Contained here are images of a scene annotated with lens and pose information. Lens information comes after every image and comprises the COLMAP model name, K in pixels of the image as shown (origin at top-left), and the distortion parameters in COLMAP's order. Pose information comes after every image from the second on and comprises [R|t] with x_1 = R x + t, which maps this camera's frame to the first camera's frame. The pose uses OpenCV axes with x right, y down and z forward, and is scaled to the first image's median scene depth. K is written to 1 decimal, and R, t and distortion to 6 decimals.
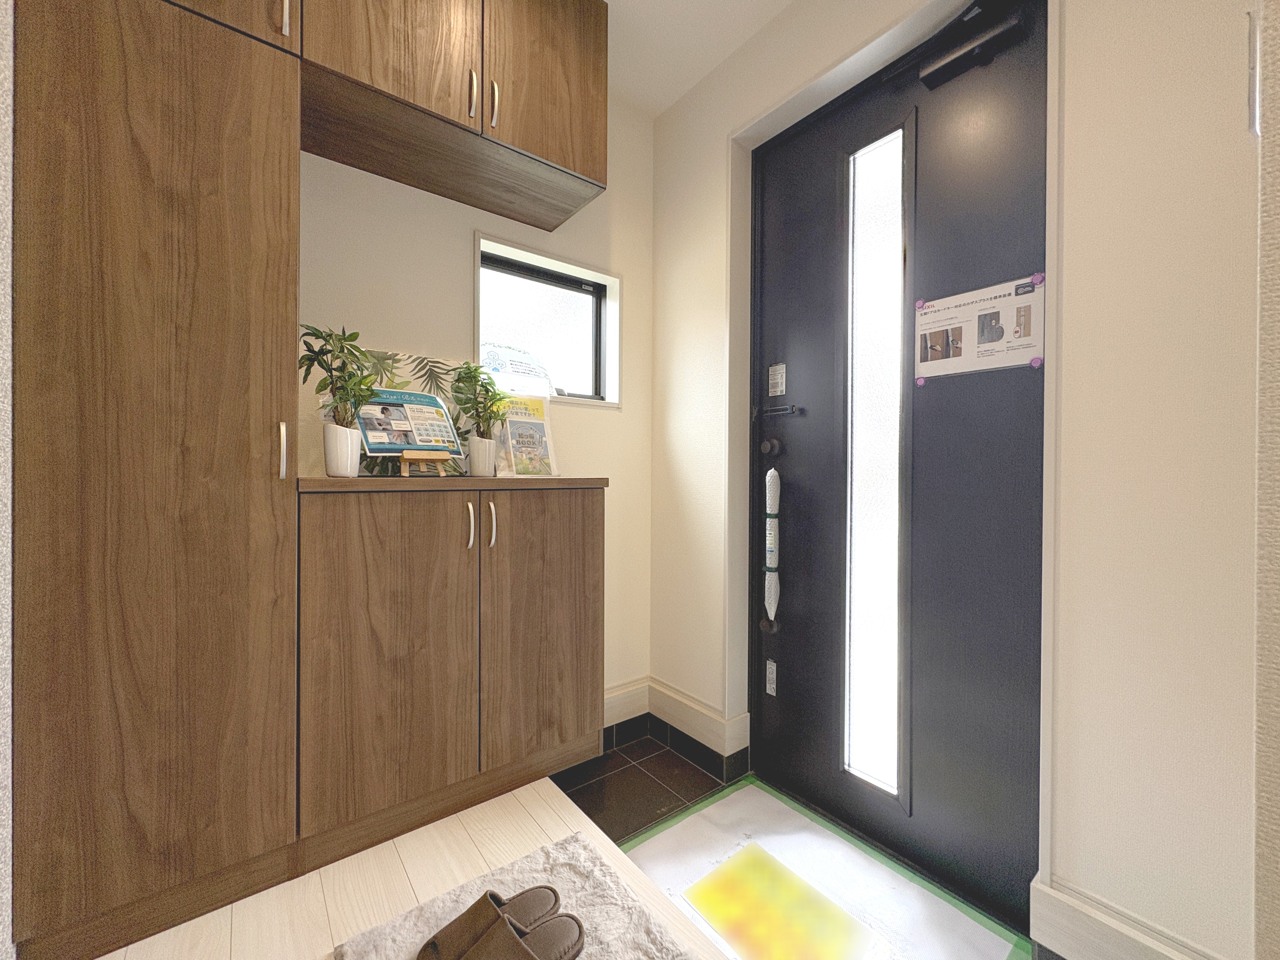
lens RADIAL K [[510.1, 0, 636.7], [0, 510.1, 477.9], [0, 0, 1]] dist [0.001019, 0.000694]
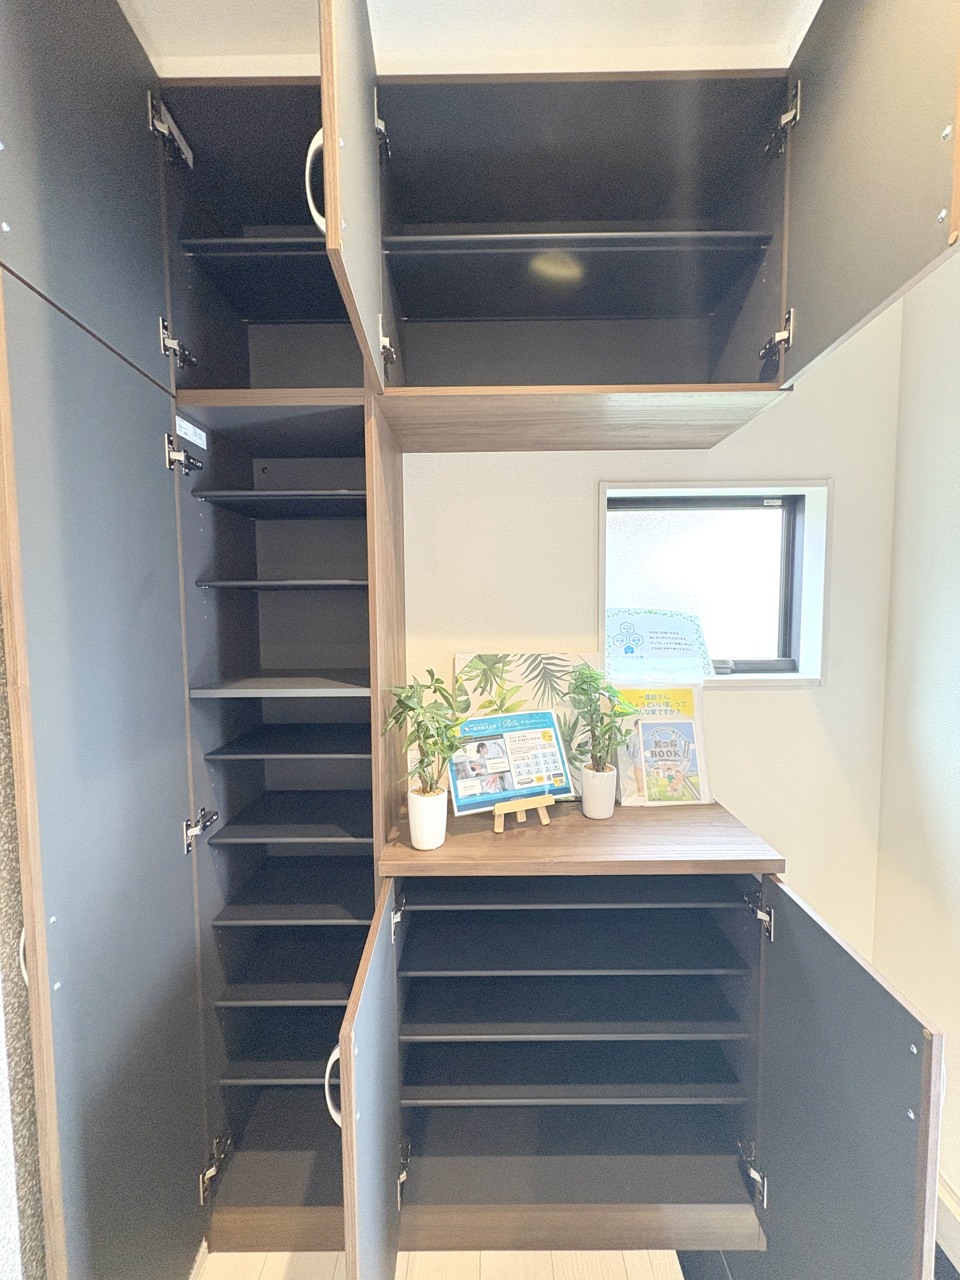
lens RADIAL K [[510.1, 0, 482.5], [0, 510.1, 639.3], [0, 0, 1]] dist [0.001019, 0.000694]
pose [[0.790030, 0.027180, -0.612465, 0.029537], [0.009021, 0.998393, 0.055943, -0.320646], [0.613001, -0.049722, 0.788516, 0.288977]]
